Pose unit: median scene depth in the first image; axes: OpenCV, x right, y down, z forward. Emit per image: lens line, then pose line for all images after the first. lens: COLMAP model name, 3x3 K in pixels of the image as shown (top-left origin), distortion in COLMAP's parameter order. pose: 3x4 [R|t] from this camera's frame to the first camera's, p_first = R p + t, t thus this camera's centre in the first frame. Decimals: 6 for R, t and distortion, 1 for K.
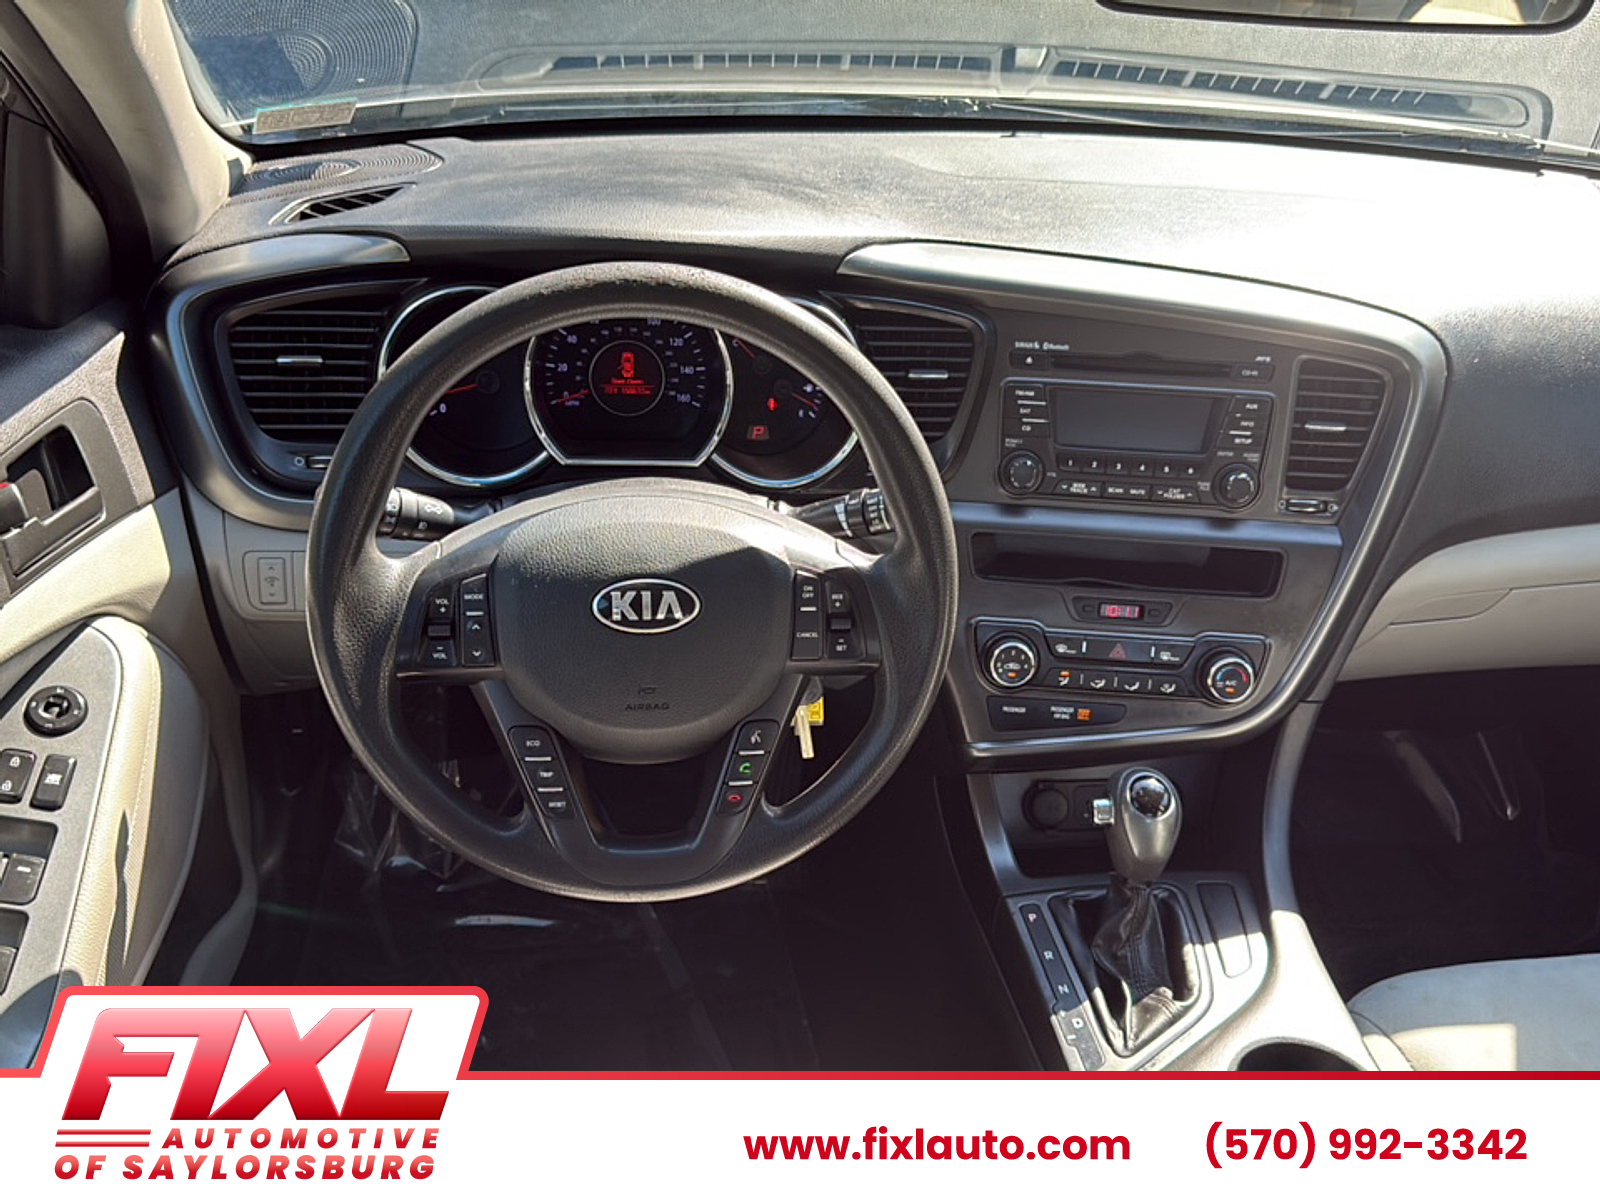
lens RADIAL K [[1456.1, 0, 800.0], [0, 1456.1, 600.0], [0, 0, 1]] dist [0.197889, -0.495459]
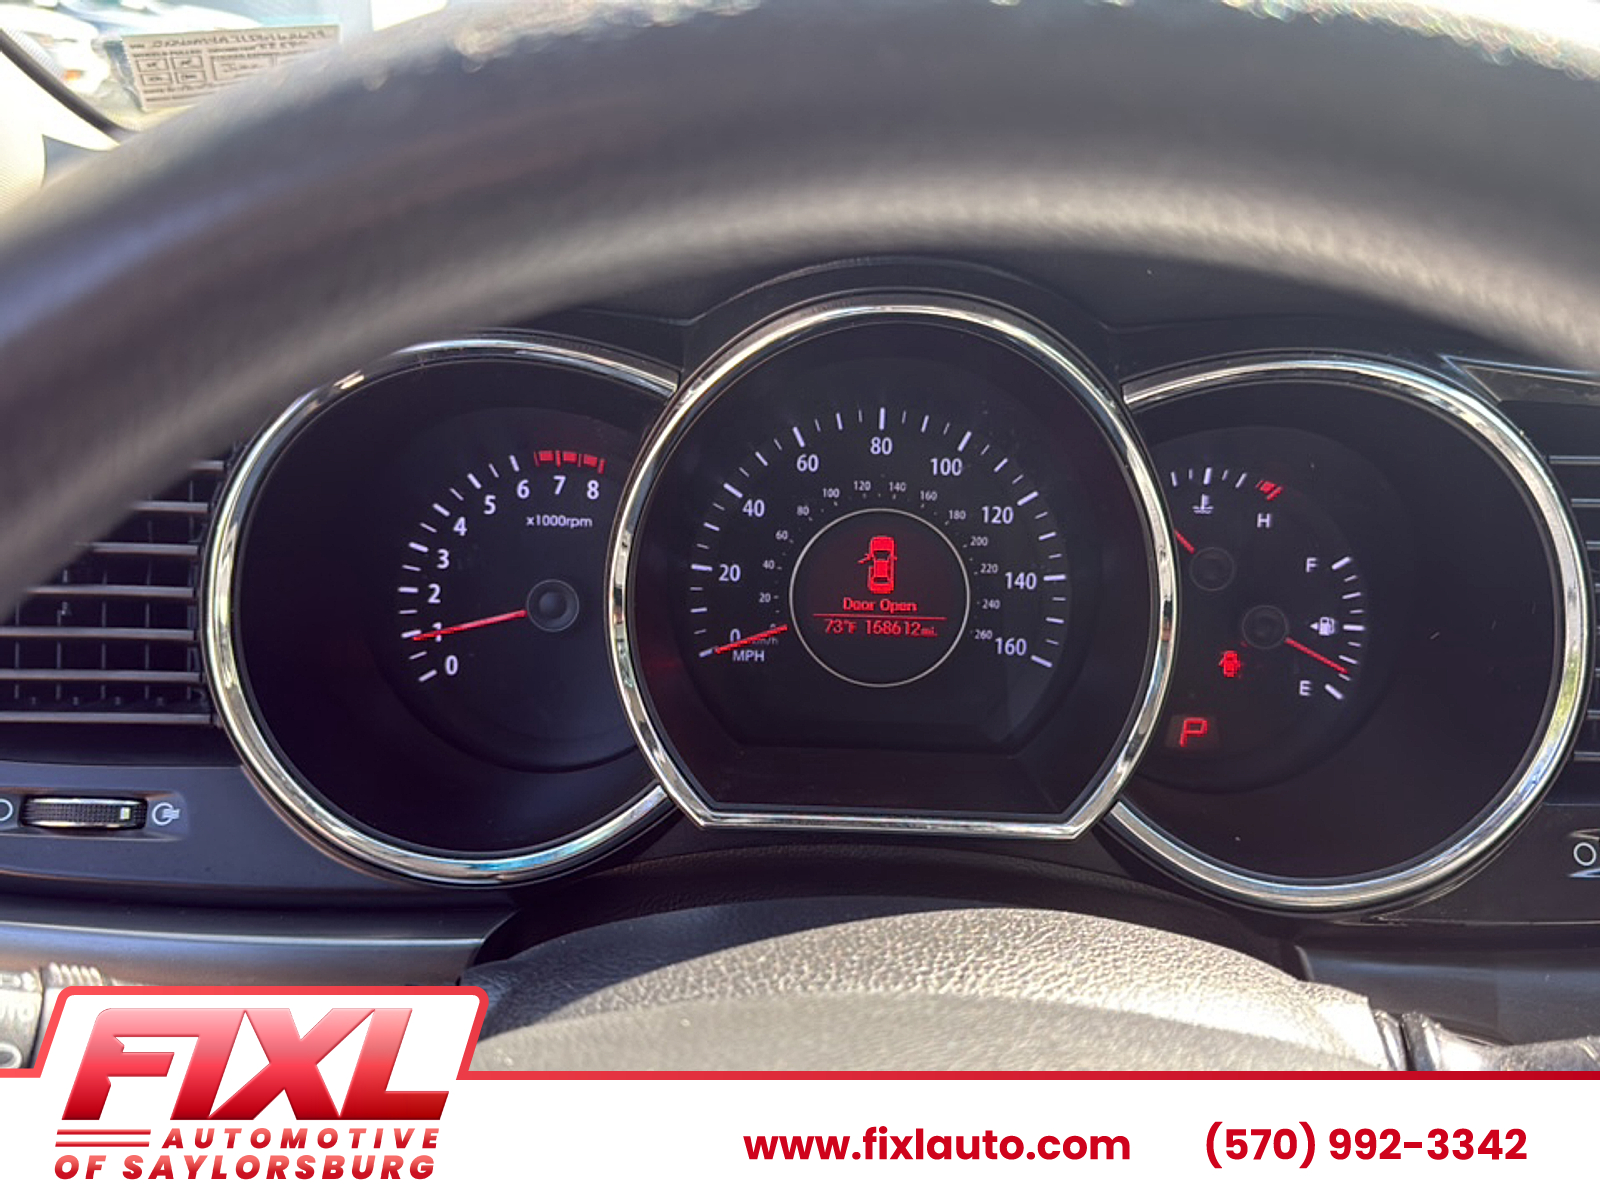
lens RADIAL K [[1477.0, 0, 798.0], [0, 1477.0, 605.5], [0, 0, 1]] dist [0.132704, -0.327886]
pose [[0.987578, 0.011469, -0.156712, -0.080343], [-0.036195, 0.987117, -0.155850, -0.089008], [0.152906, 0.159586, 0.975270, 0.629321]]
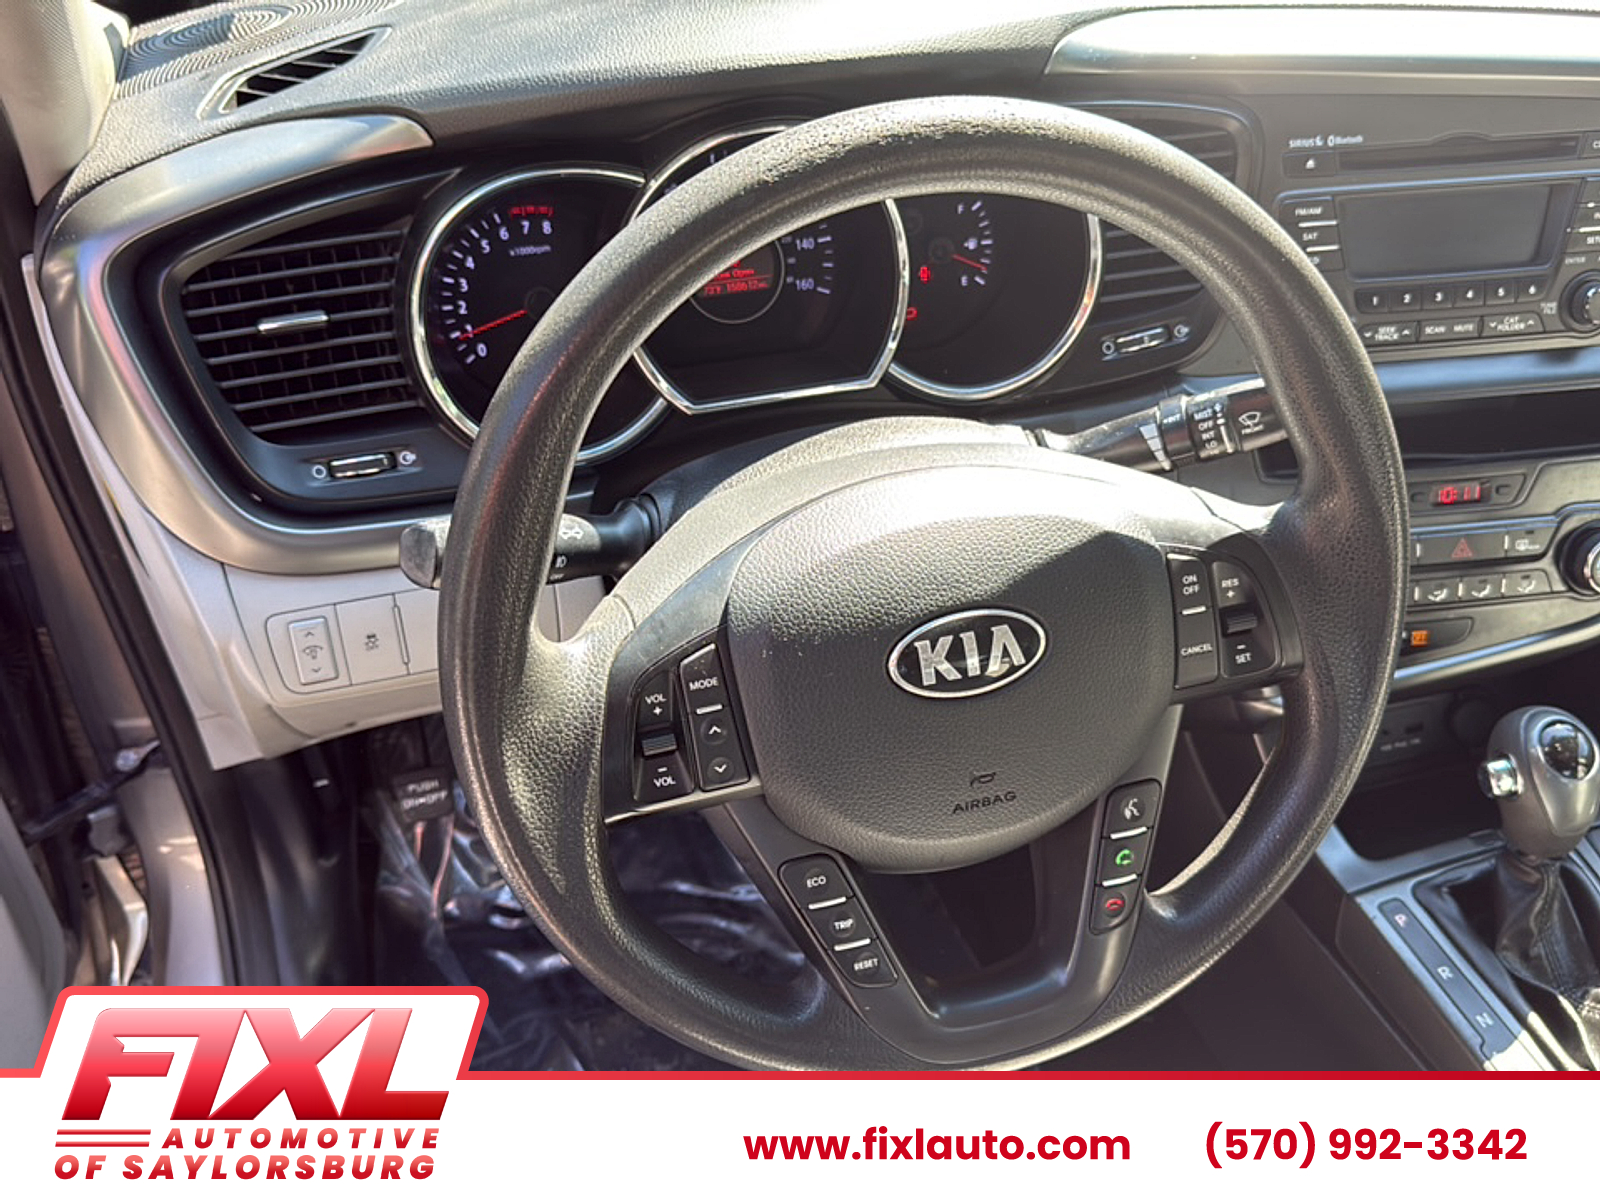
lens RADIAL K [[1456.1, 0, 800.0], [0, 1456.1, 600.0], [0, 0, 1]] dist [0.197889, -0.495459]
pose [[0.985325, -0.156781, 0.067484, -0.168865], [0.147035, 0.980428, 0.130926, -0.088146], [-0.086690, -0.119083, 0.989093, 0.293341]]
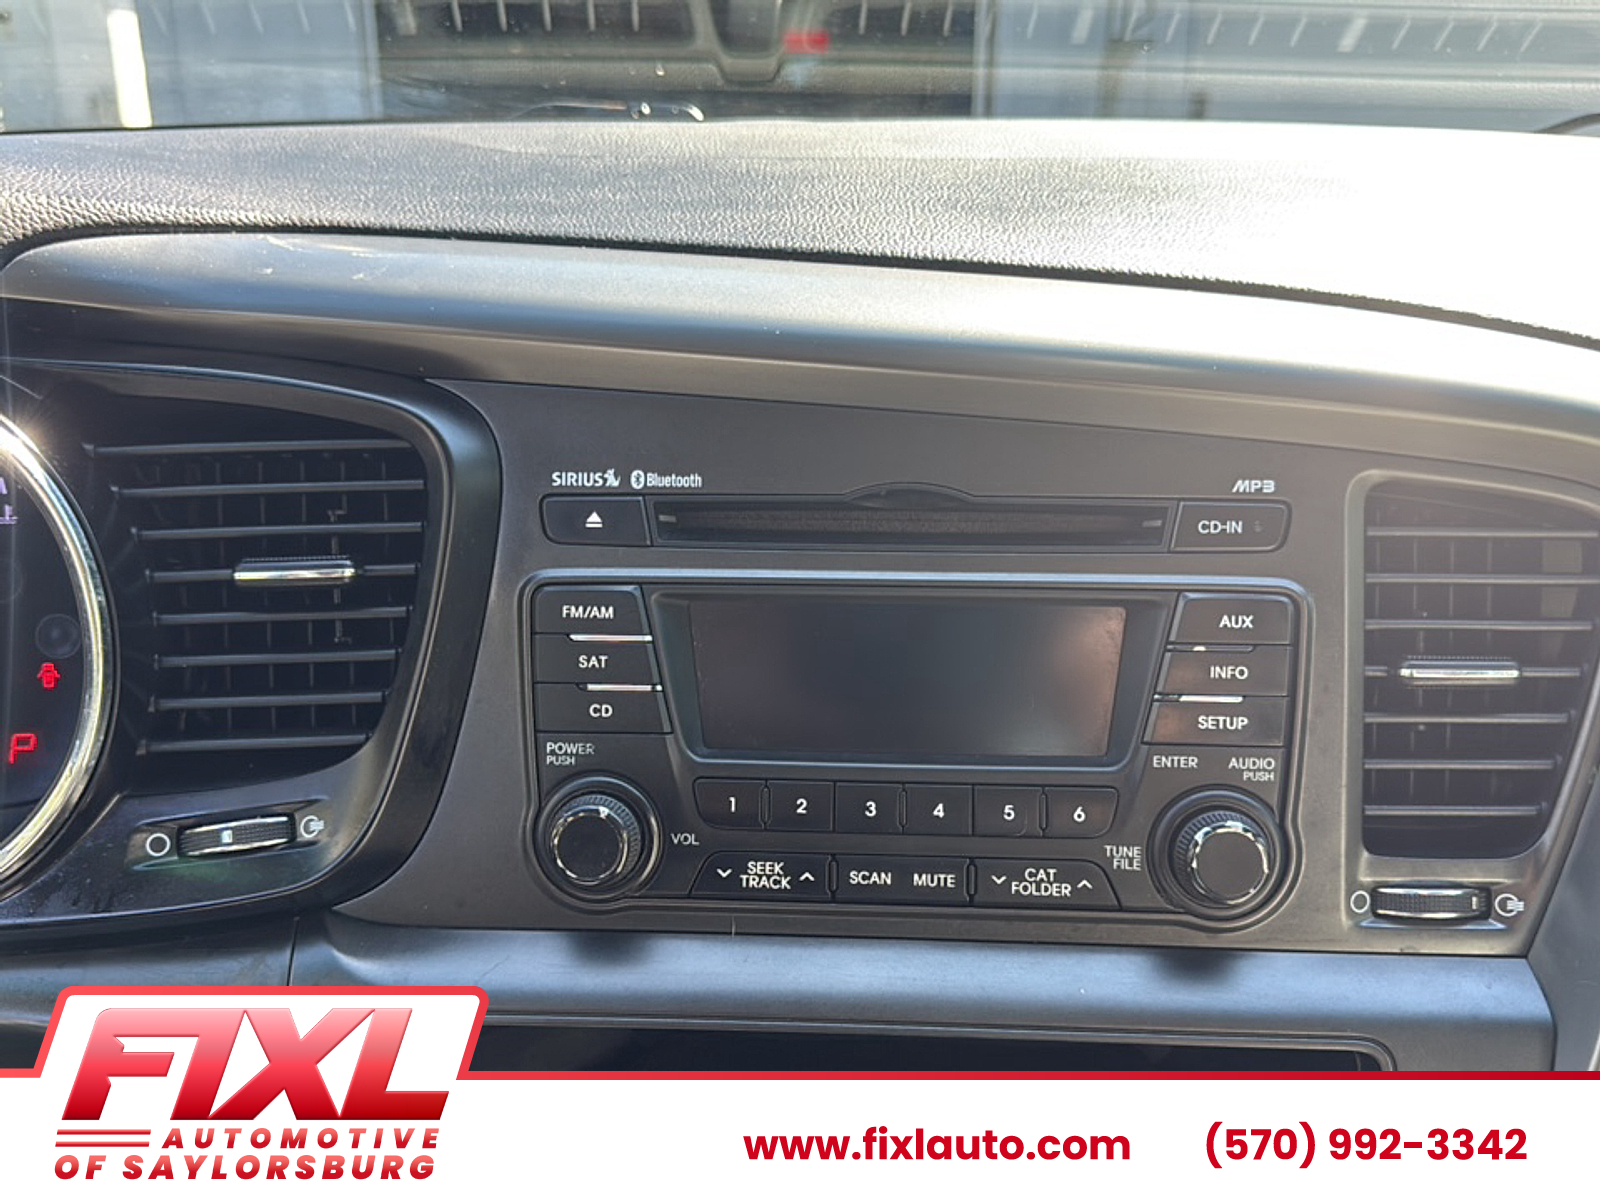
lens RADIAL K [[1477.0, 0, 798.0], [0, 1477.0, 605.5], [0, 0, 1]] dist [0.132704, -0.327886]
pose [[0.998100, -0.050365, -0.035494, 0.218914], [0.043047, 0.982141, -0.183158, -0.076440], [0.044085, 0.181282, 0.982442, 0.662498]]
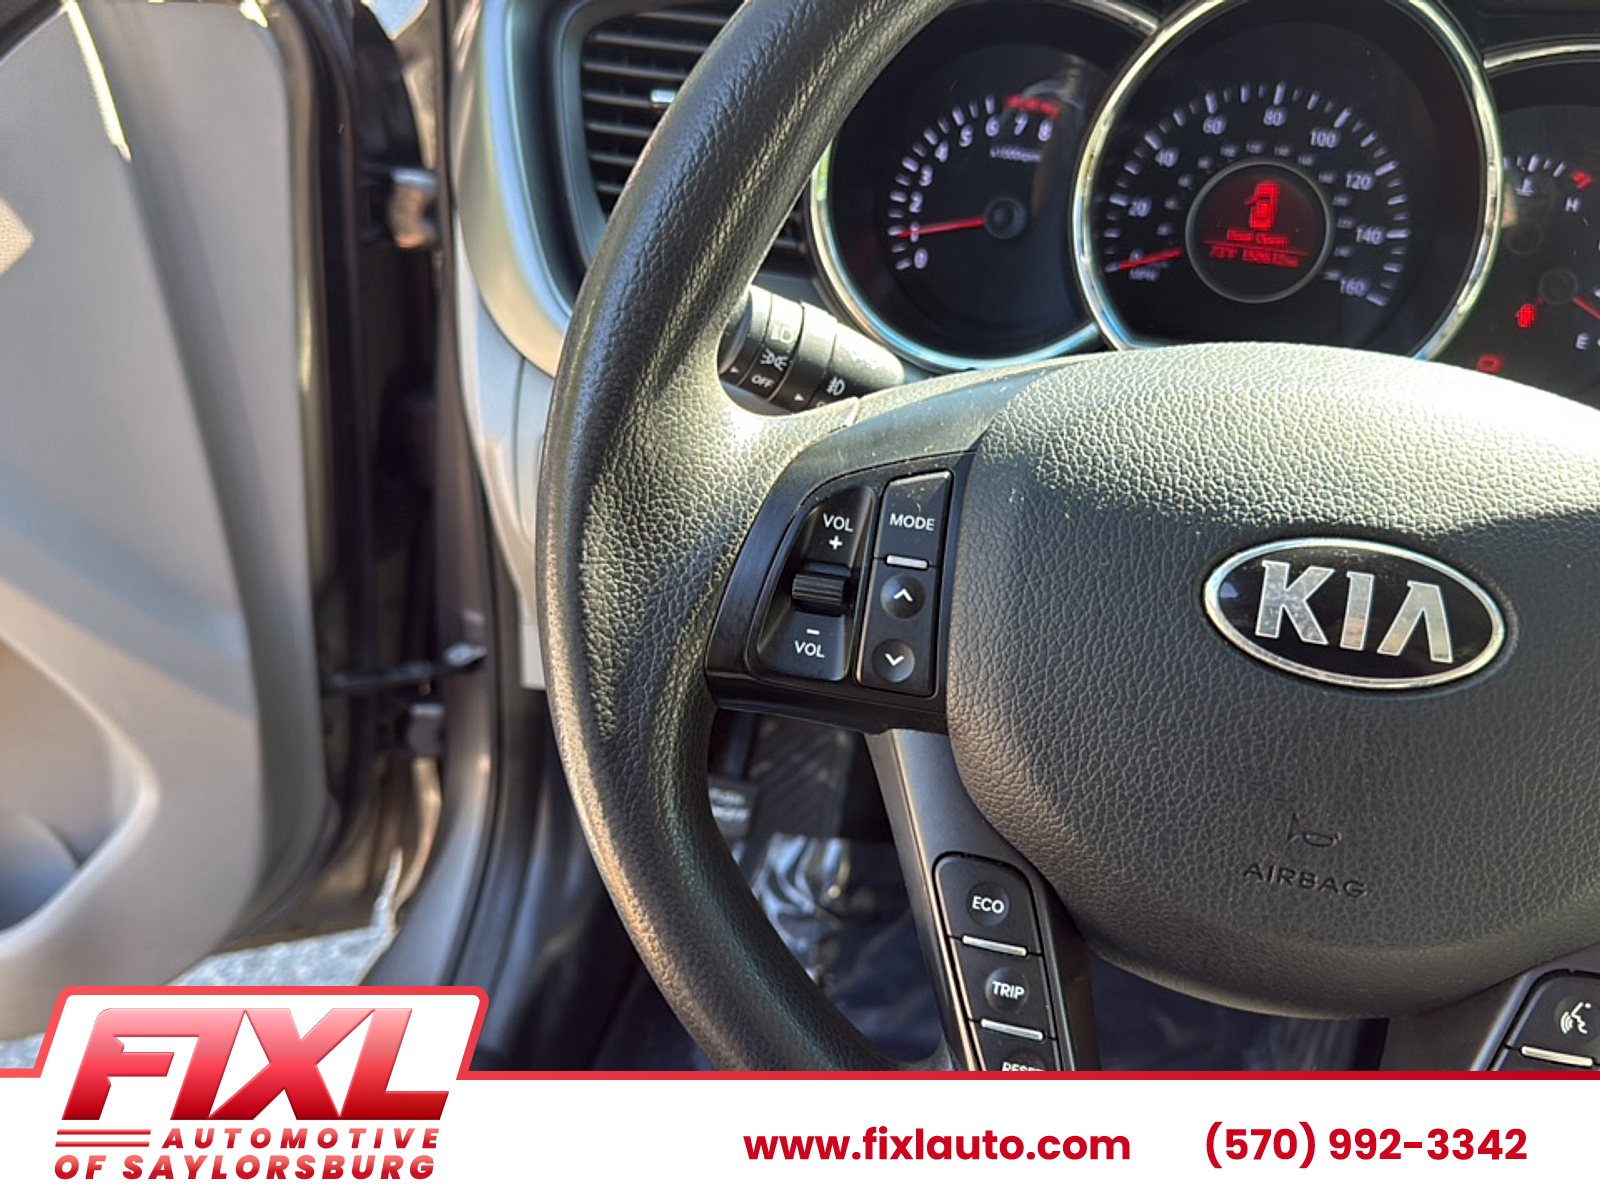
lens RADIAL K [[1477.0, 0, 798.0], [0, 1477.0, 605.5], [0, 0, 1]] dist [0.132704, -0.327886]
pose [[0.941297, 0.161630, -0.296370, -0.097776], [-0.176168, 0.984095, -0.022836, 0.027665], [0.287965, 0.073707, 0.954800, 0.464488]]
